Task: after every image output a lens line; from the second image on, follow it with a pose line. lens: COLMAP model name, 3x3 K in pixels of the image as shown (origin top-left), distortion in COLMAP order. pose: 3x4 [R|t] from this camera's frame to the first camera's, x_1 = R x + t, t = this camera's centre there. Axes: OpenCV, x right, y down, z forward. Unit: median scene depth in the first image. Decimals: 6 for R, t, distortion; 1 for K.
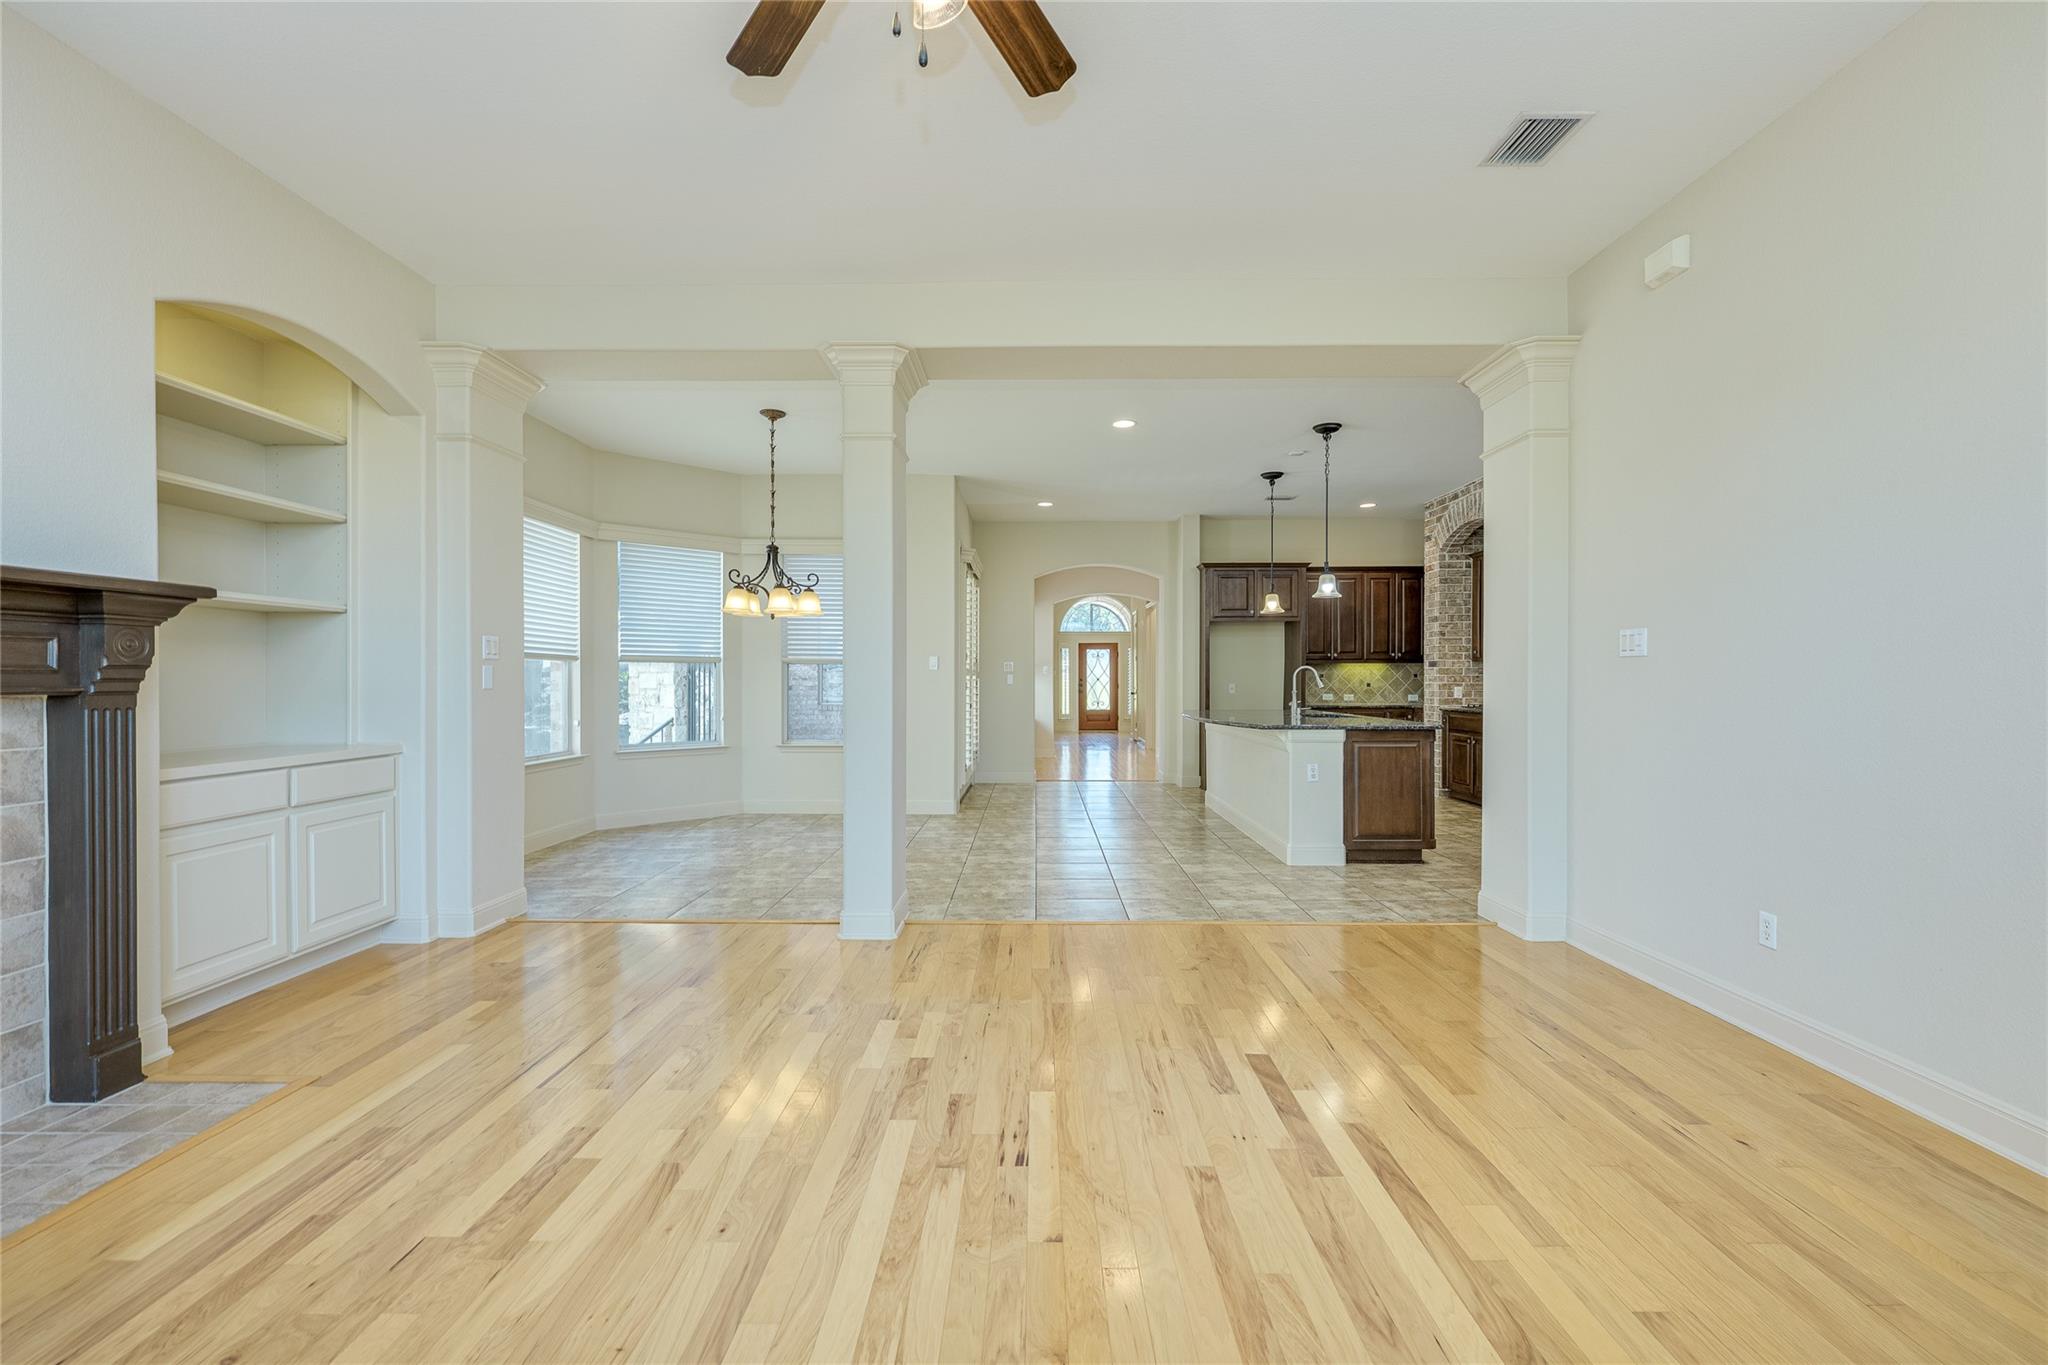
lens RADIAL K [[908.7, 0, 1024.0], [0, 908.7, 682.5], [0, 0, 1]] dist [0.000167, -0.000323]
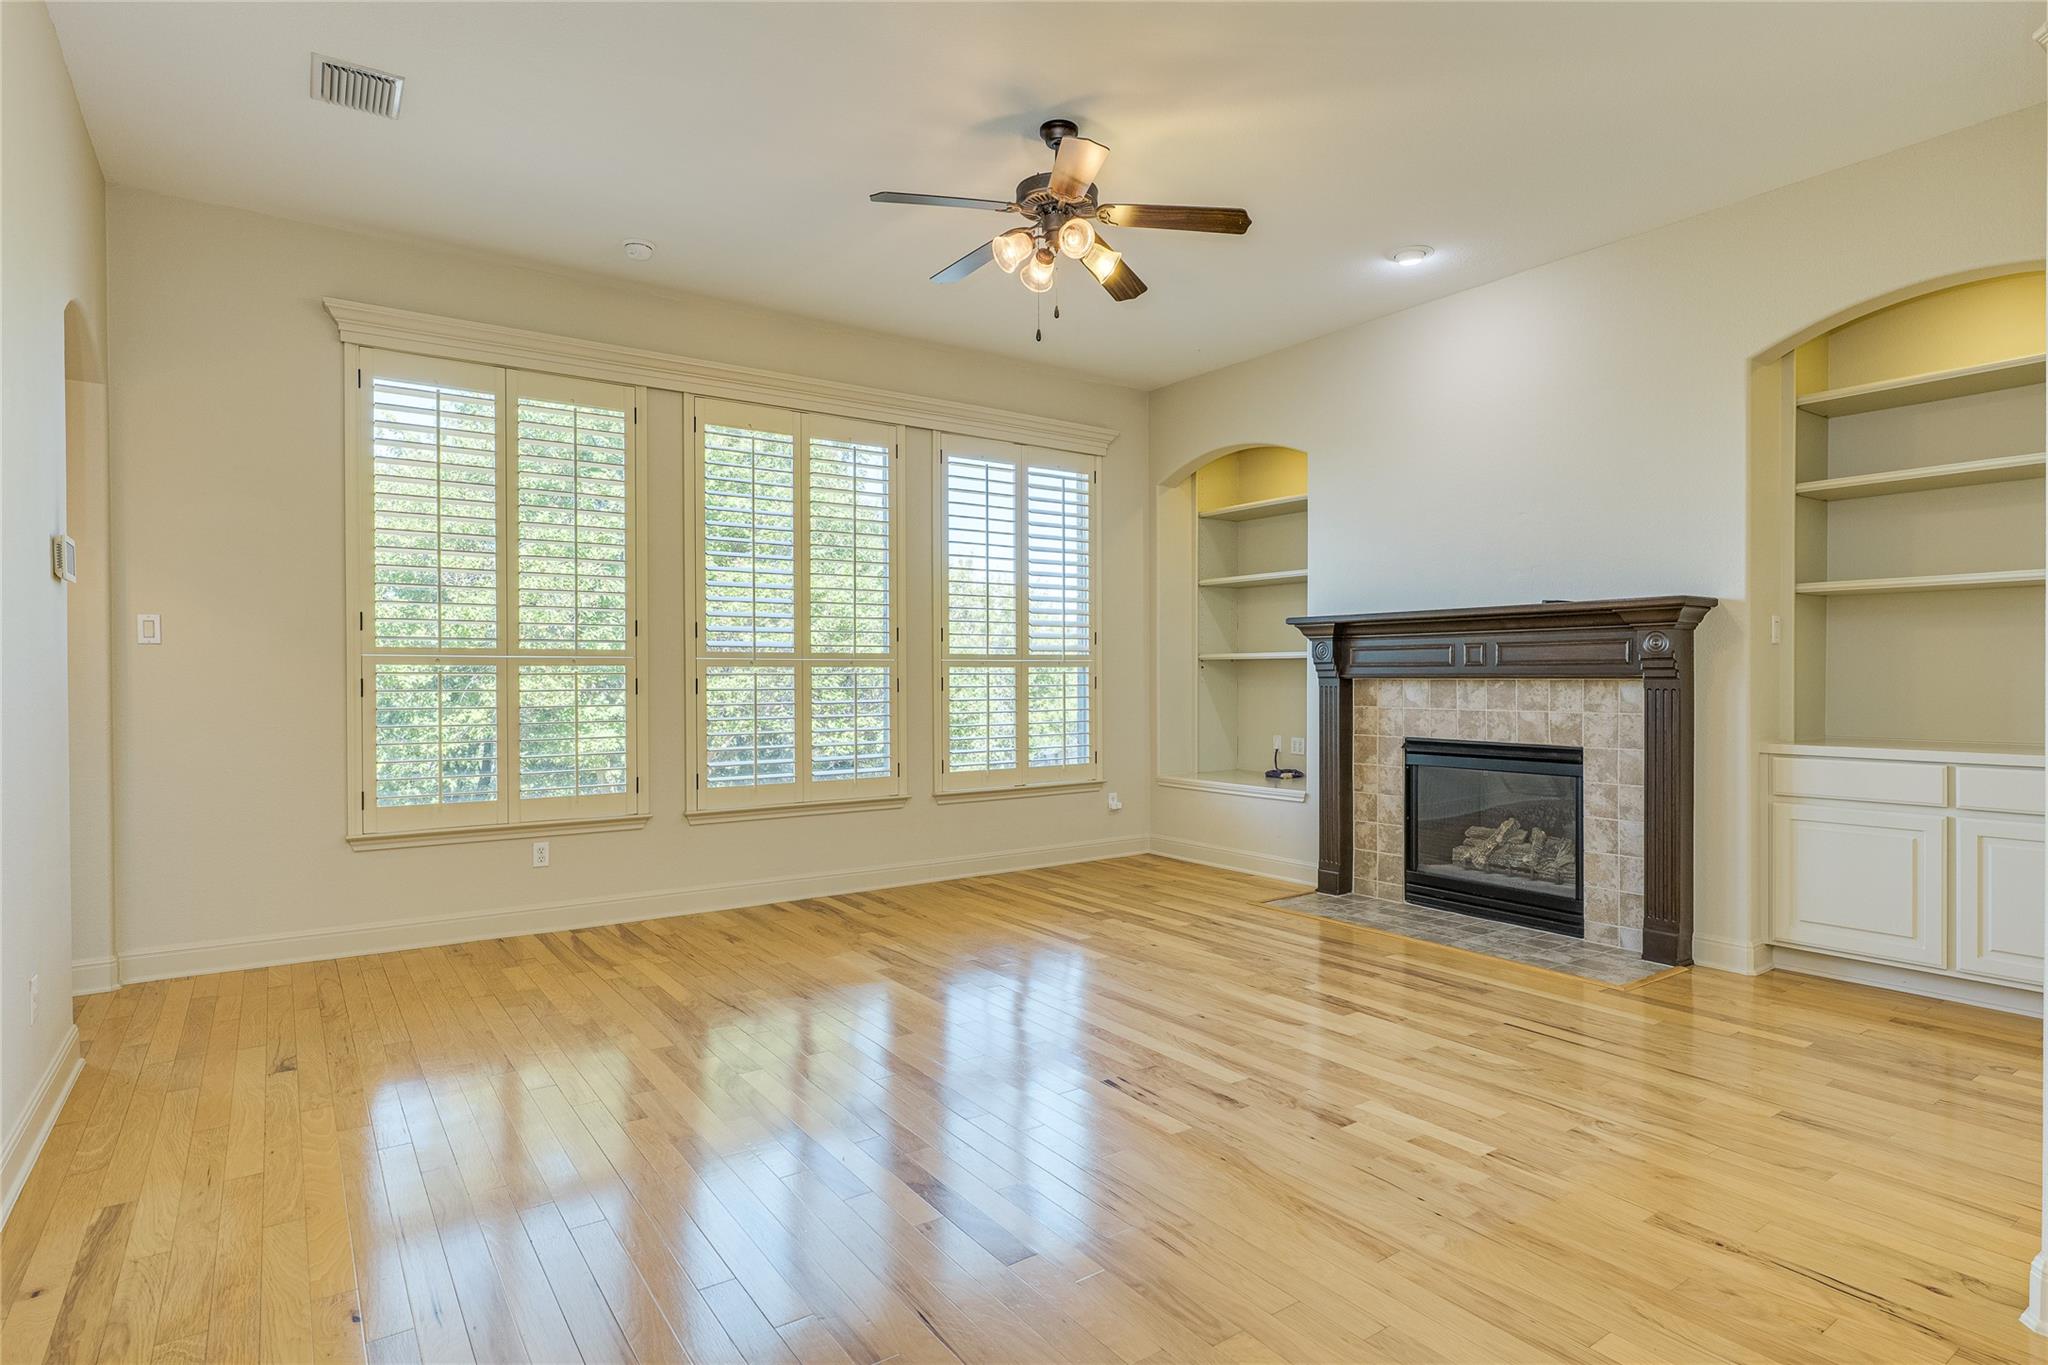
lens RADIAL K [[1088.4, 0, 1024.0], [0, 1088.4, 682.5], [0, 0, 1]] dist [0.000834, -0.000171]
pose [[-0.817025, 0.008661, -0.576538, 0.819108], [0.000020, 0.999888, 0.014992, -0.007946], [0.576603, 0.012237, -0.816933, 1.912814]]
